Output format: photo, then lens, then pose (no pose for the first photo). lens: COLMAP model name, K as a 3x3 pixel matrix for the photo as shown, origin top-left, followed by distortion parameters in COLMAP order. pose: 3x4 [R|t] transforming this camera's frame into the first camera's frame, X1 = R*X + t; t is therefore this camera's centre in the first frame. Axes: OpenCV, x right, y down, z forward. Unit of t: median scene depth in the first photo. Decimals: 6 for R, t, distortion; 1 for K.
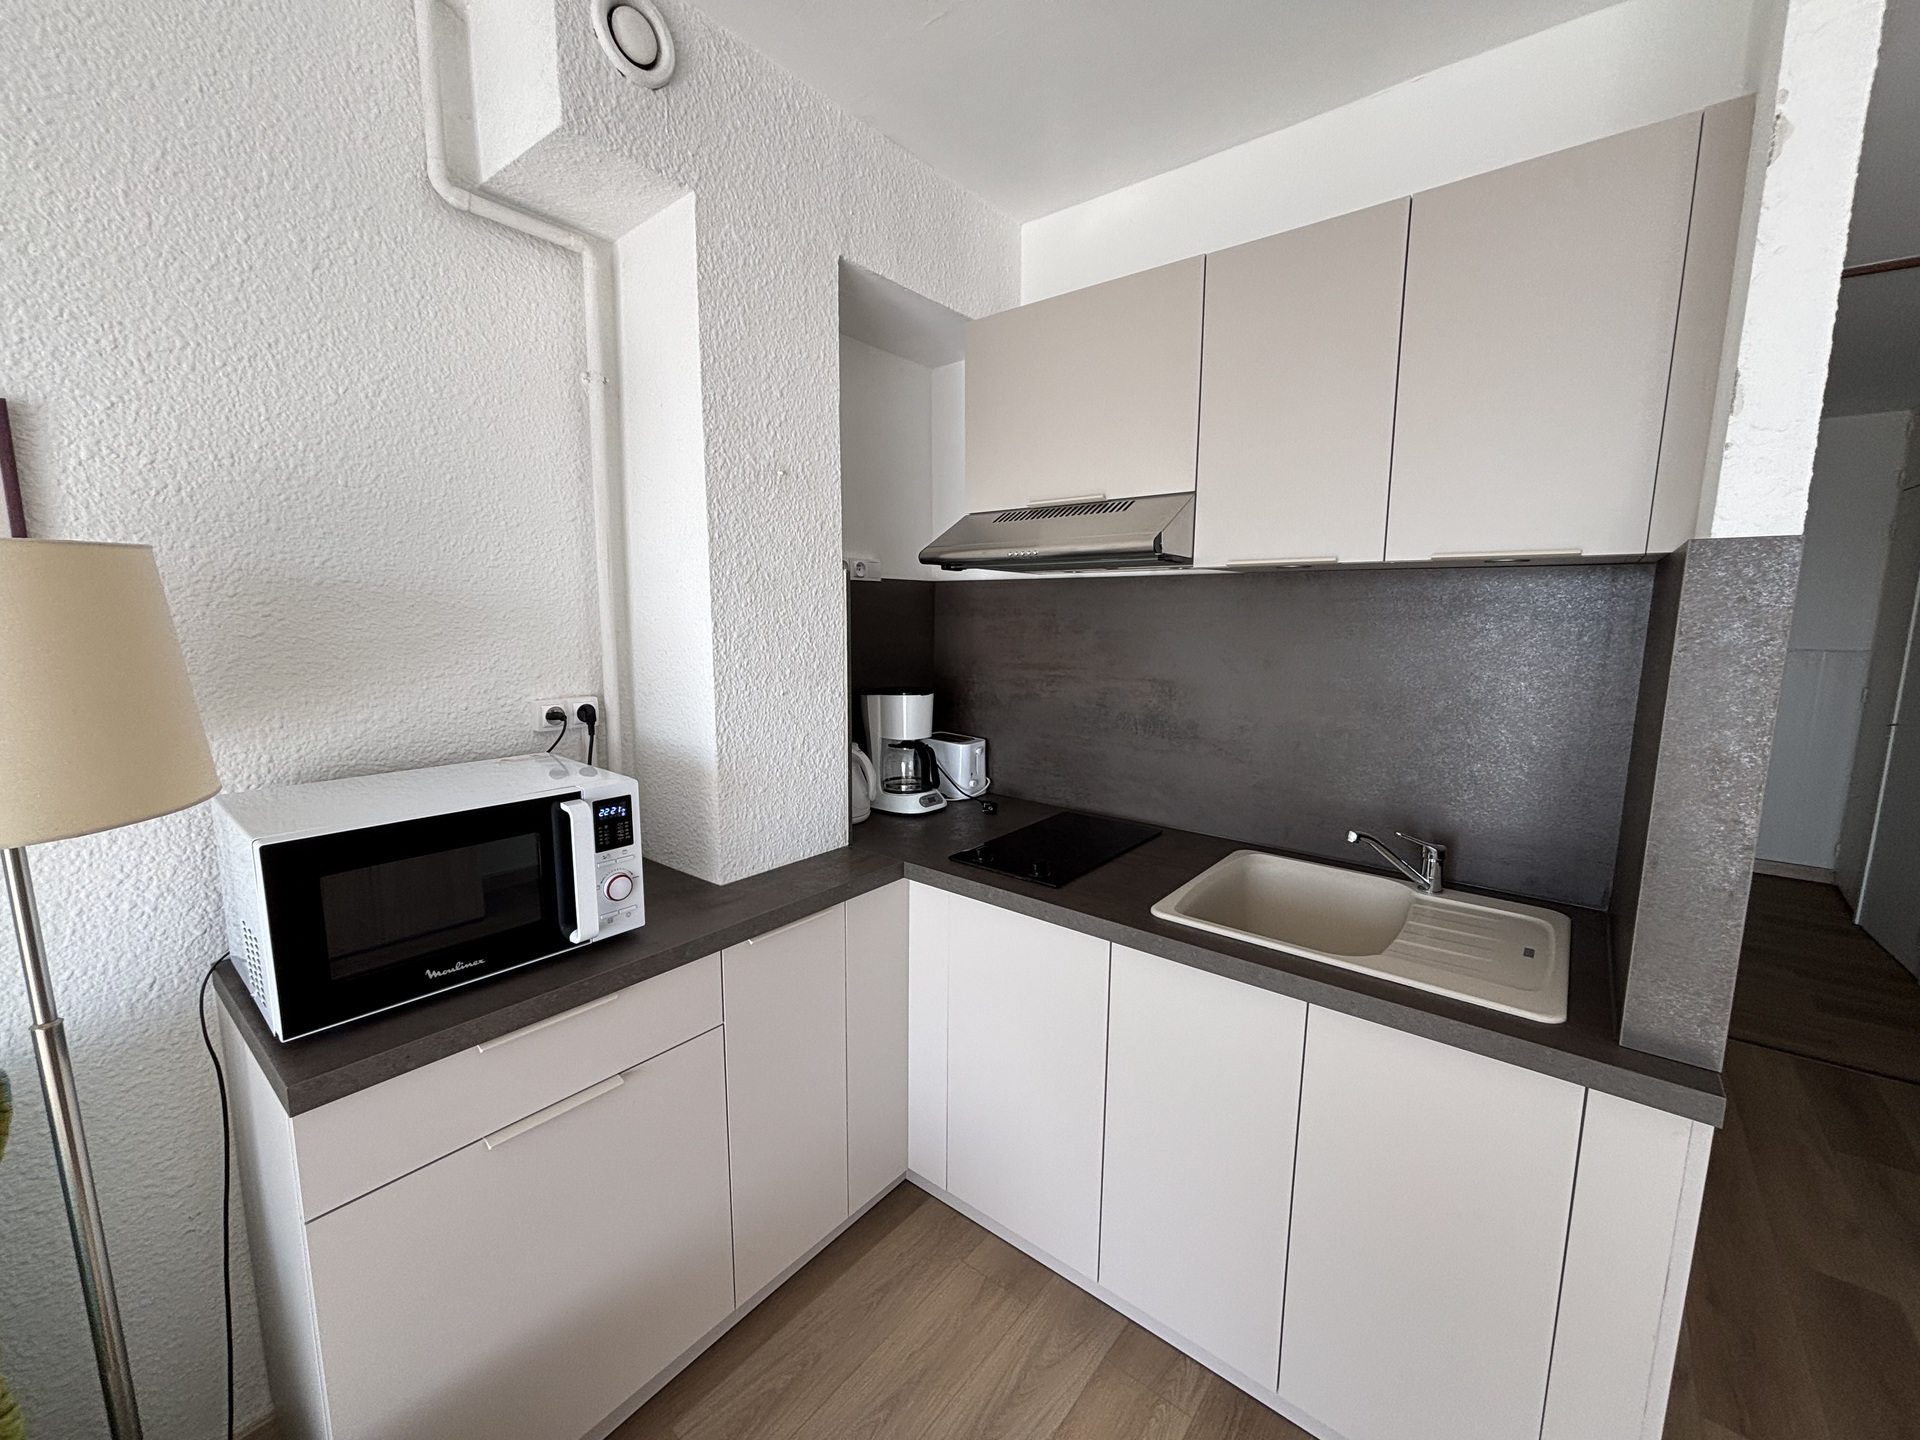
lens RADIAL K [[765.7, 0, 964.9], [0, 765.7, 717.1], [0, 0, 1]] dist [-0.000772, -0.001751]
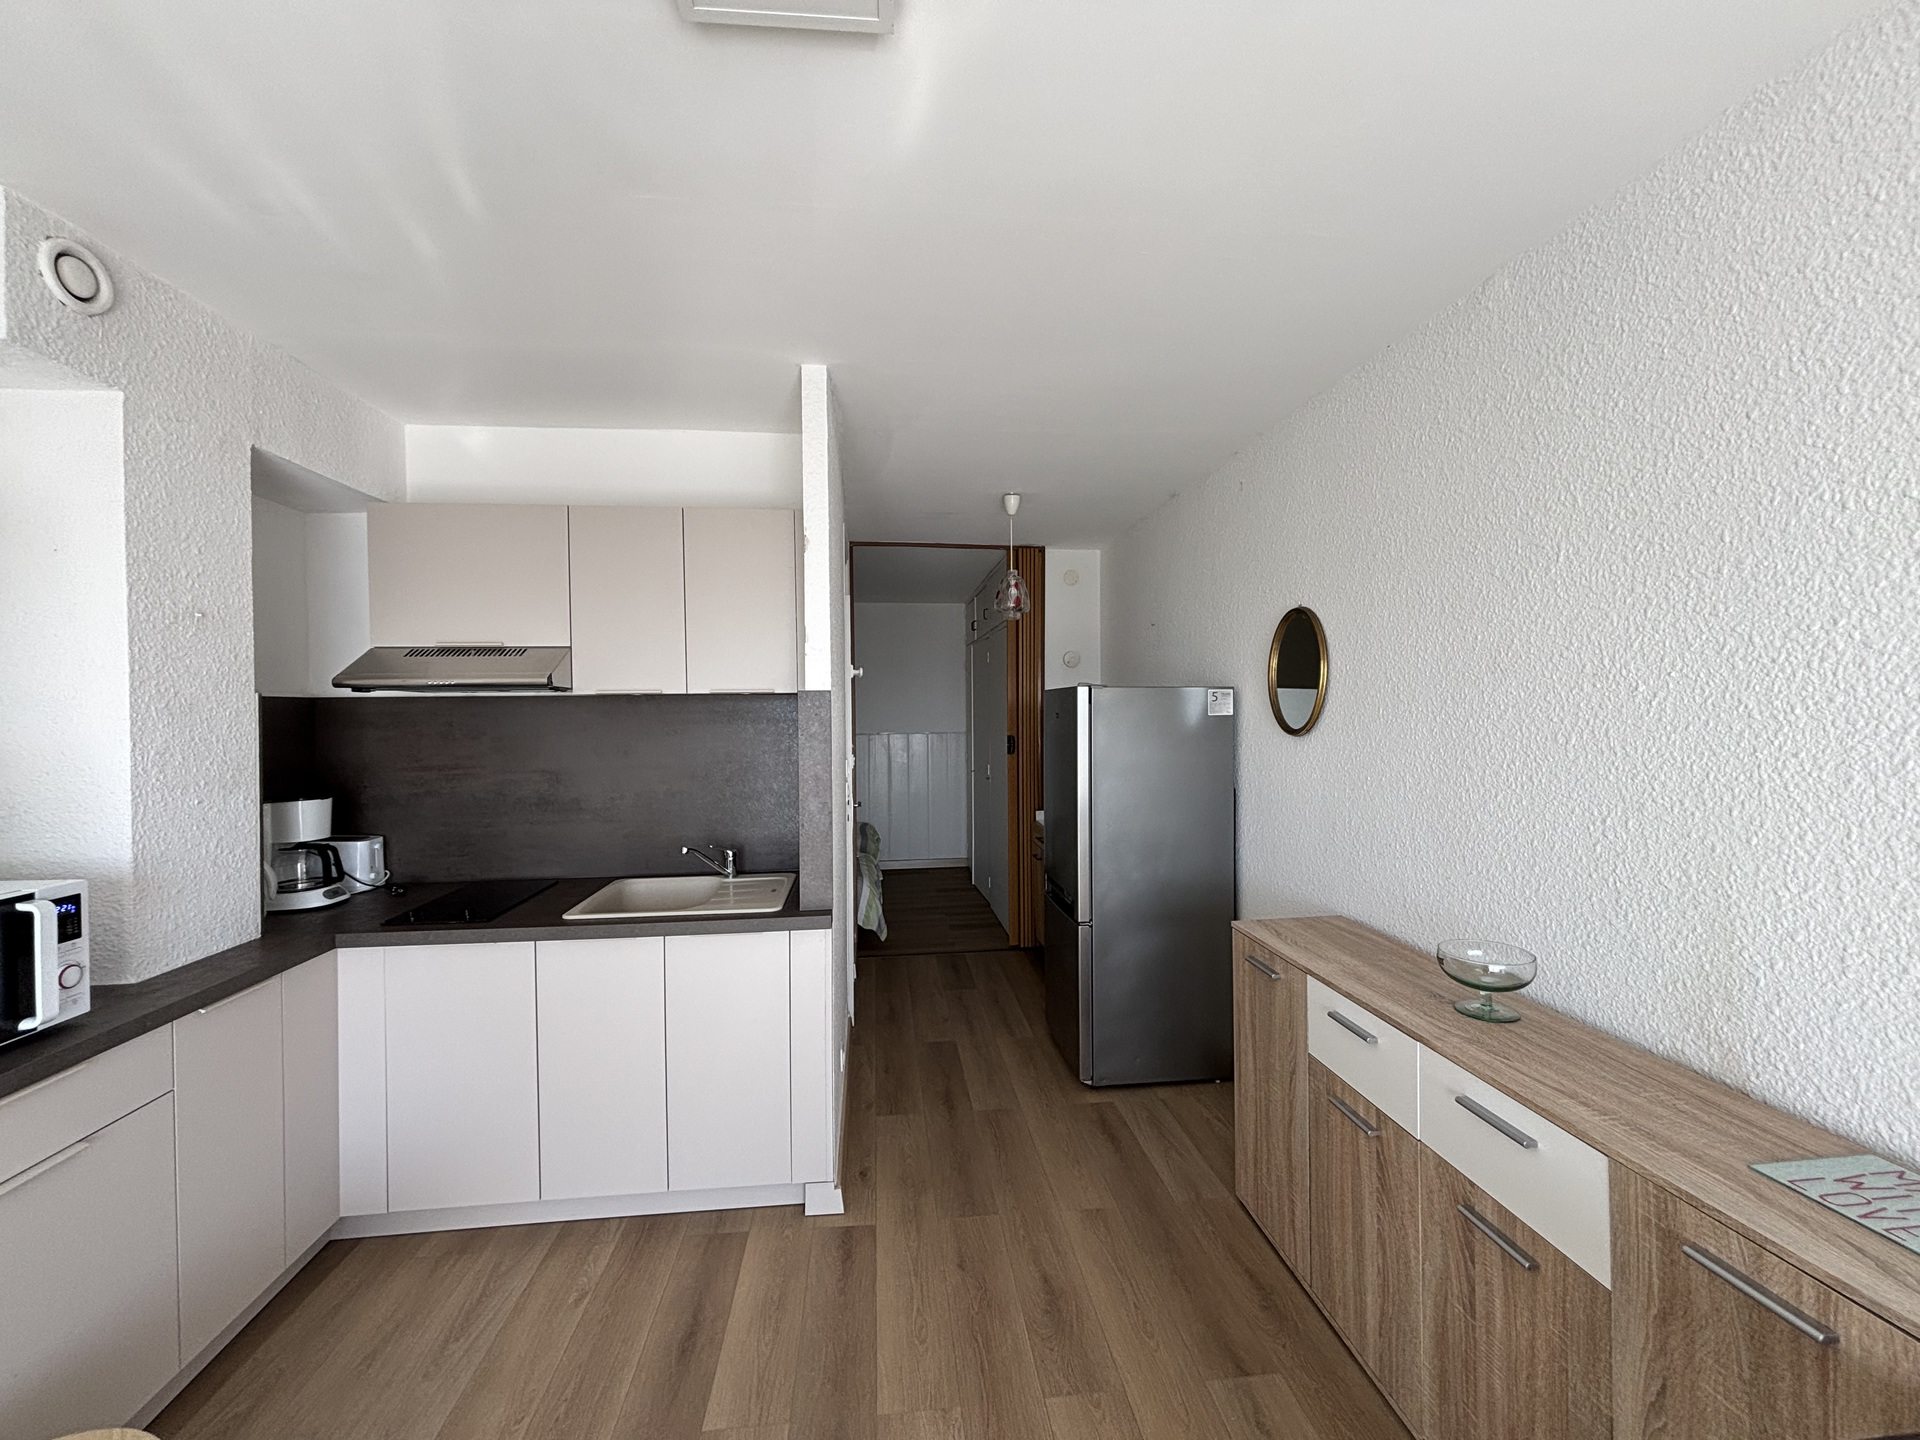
lens RADIAL K [[765.7, 0, 955.7], [0, 765.7, 720.5], [0, 0, 1]] dist [-0.000772, -0.001751]
pose [[0.706353, -0.023628, 0.707465, -0.246792], [0.113177, 0.990355, -0.079922, 0.067170], [-0.698753, 0.136522, 0.702215, -0.607148]]
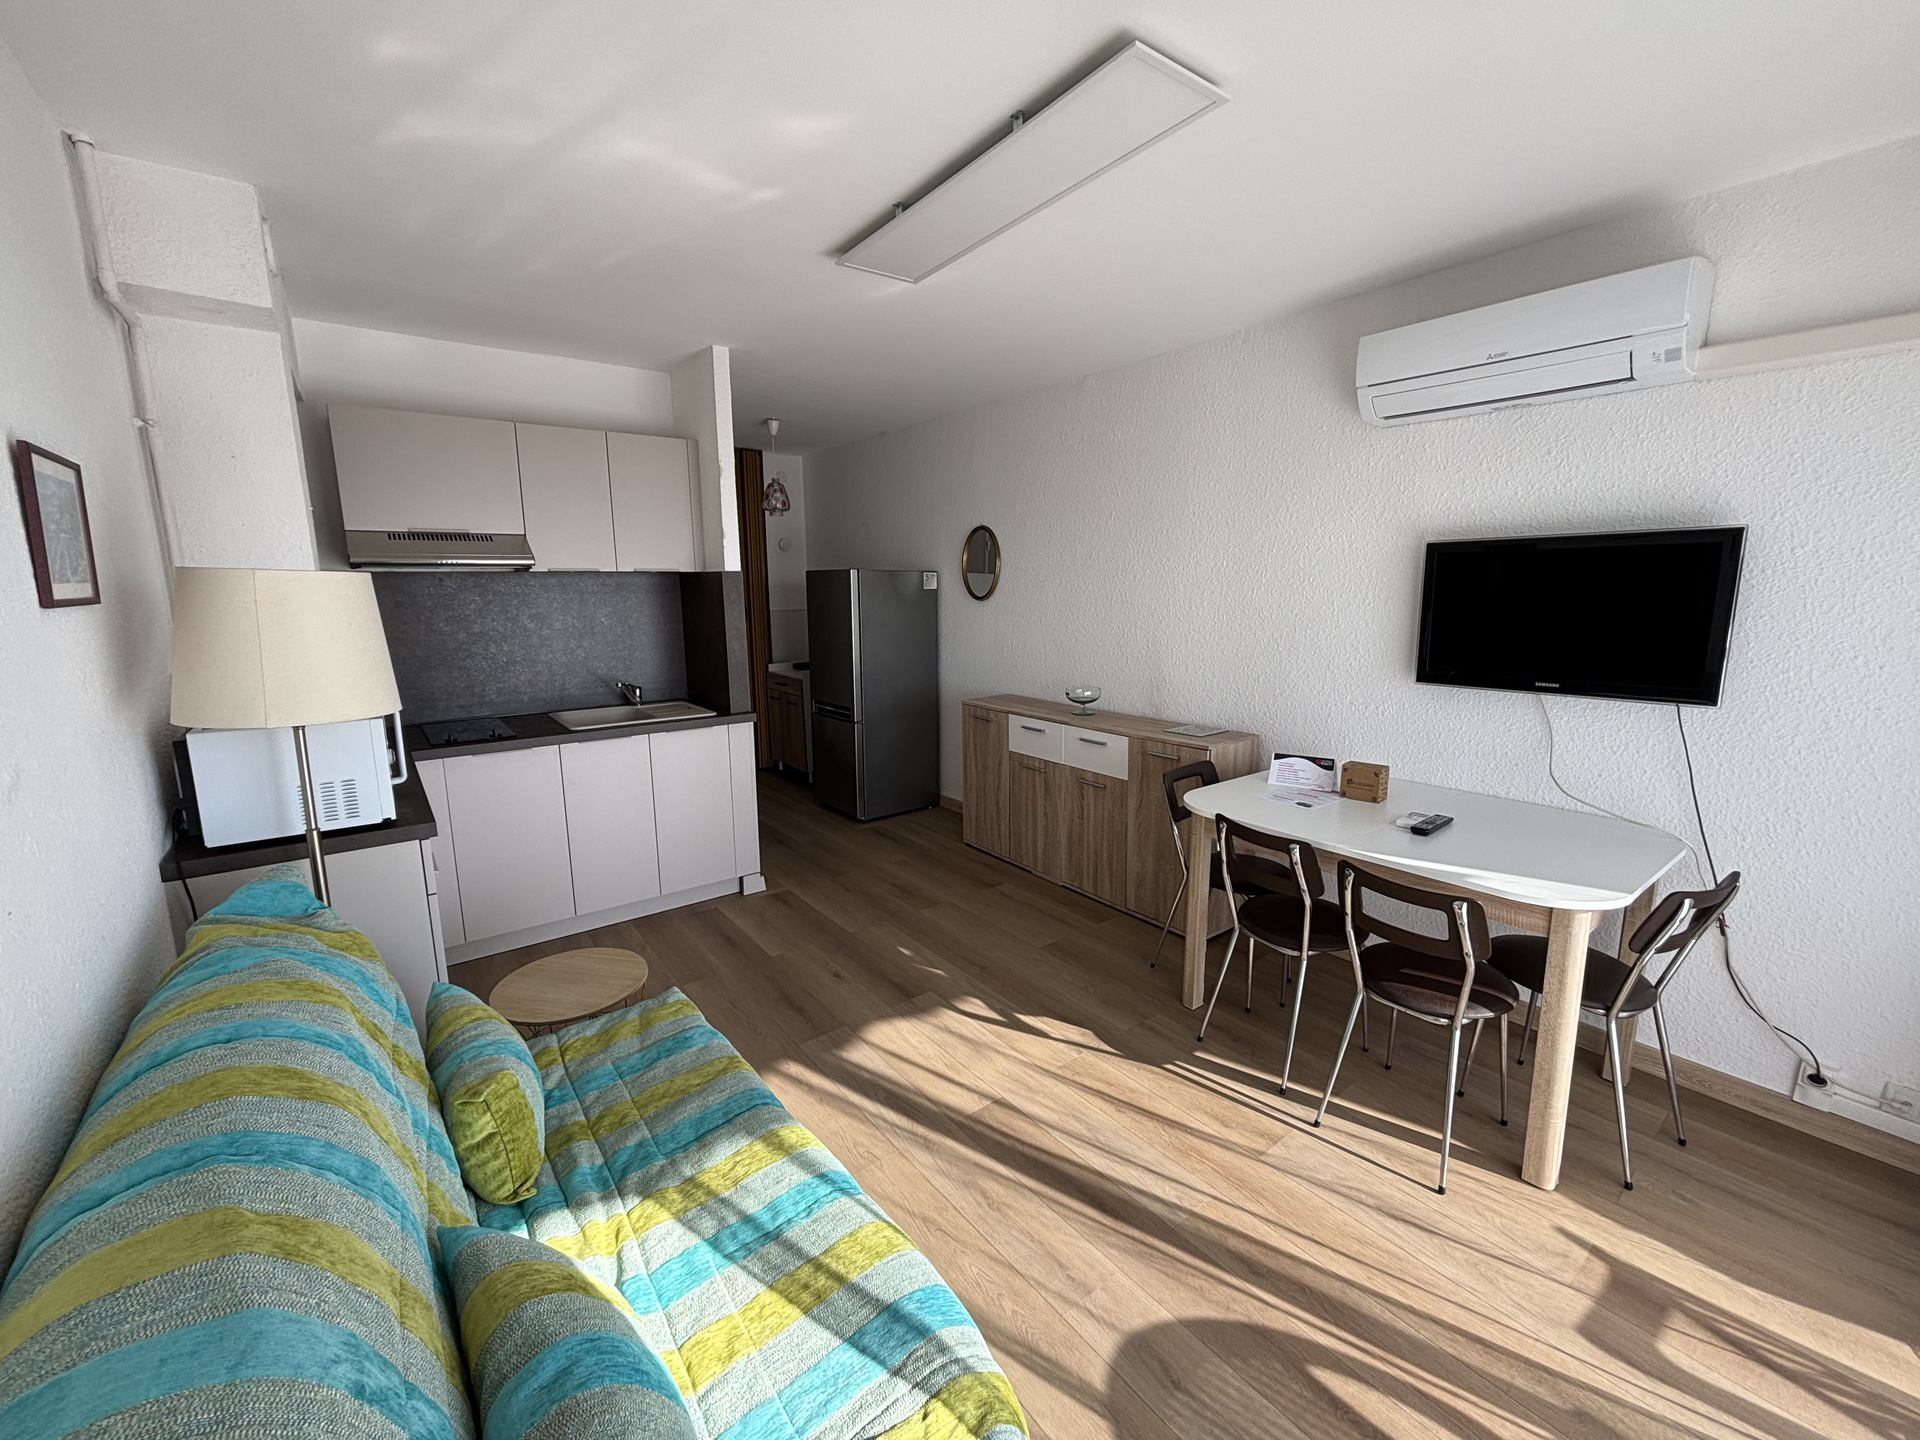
lens RADIAL K [[765.7, 0, 955.0], [0, 765.7, 711.2], [0, 0, 1]] dist [-0.000772, -0.001751]
pose [[0.235197, -0.173337, 0.956366, -1.424518], [0.142037, 0.979535, 0.142605, 0.038756], [-0.961513, 0.102299, 0.255004, -0.565786]]
